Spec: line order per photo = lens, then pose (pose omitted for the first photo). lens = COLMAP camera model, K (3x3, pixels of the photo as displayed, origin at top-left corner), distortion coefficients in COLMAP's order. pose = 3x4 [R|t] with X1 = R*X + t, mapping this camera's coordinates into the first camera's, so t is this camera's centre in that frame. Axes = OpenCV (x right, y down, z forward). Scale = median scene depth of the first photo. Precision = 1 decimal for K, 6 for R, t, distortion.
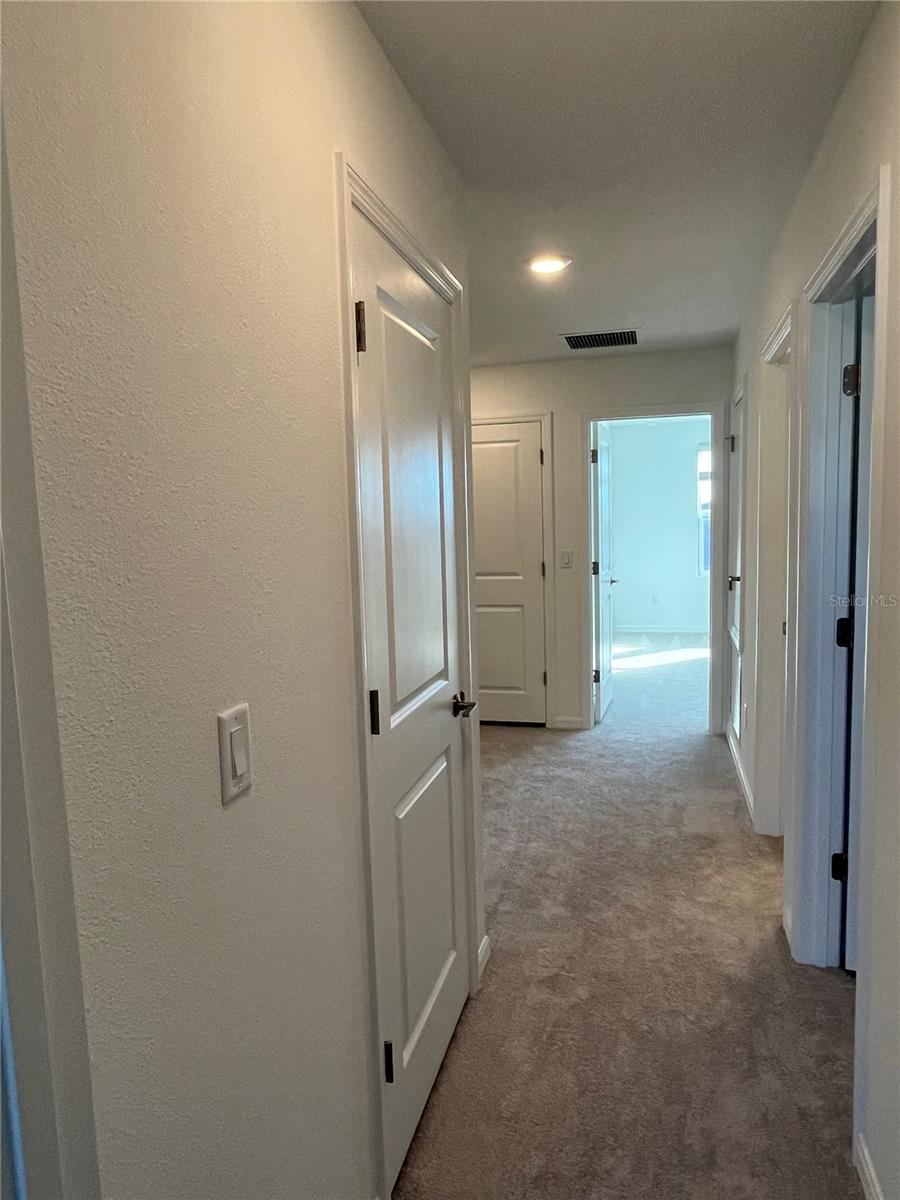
lens RADIAL K [[791.9, 0, 456.9], [0, 791.9, 601.1], [0, 0, 1]] dist [-0.003773, -0.001256]
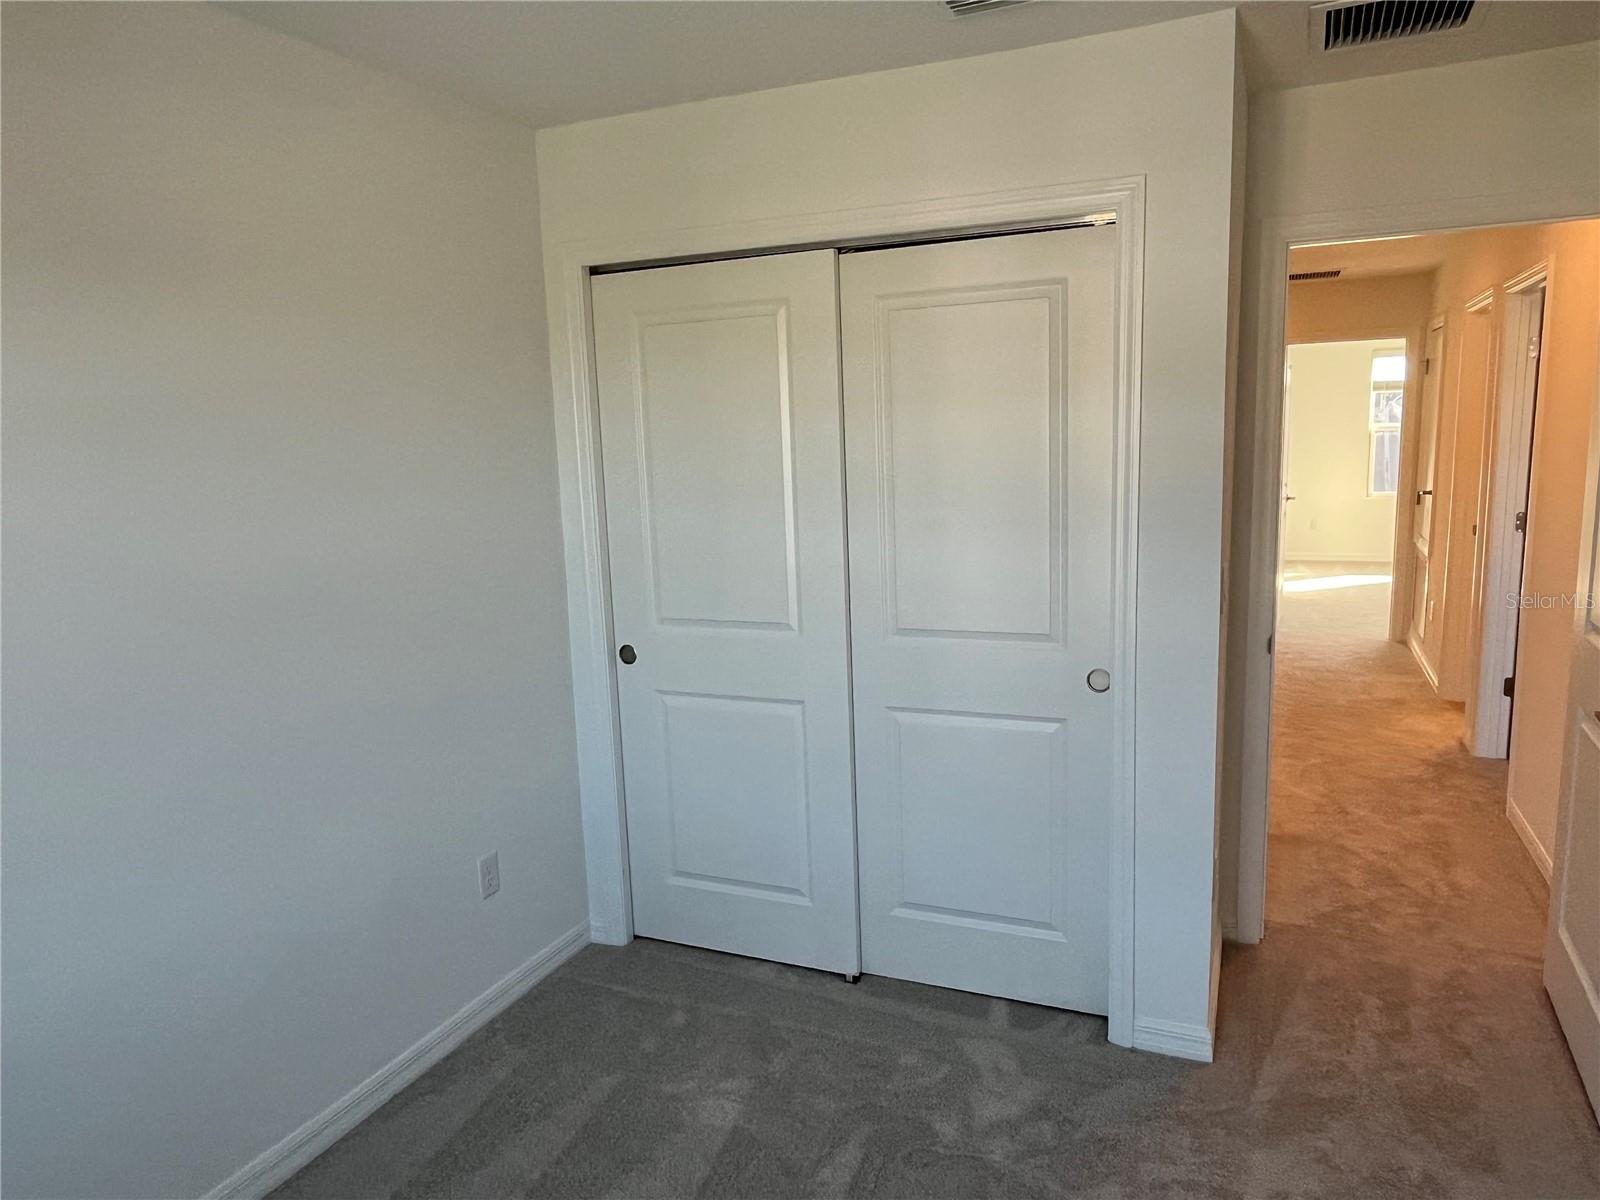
lens RADIAL K [[1055.9, 0, 789.5], [0, 1055.9, 600.8], [0, 0, 1]] dist [-0.003773, -0.001256]
pose [[0.984322, 0.024039, -0.174737, -0.298910], [-0.014160, 0.998241, 0.057569, 0.057563], [0.175814, -0.054192, 0.982931, -0.696086]]
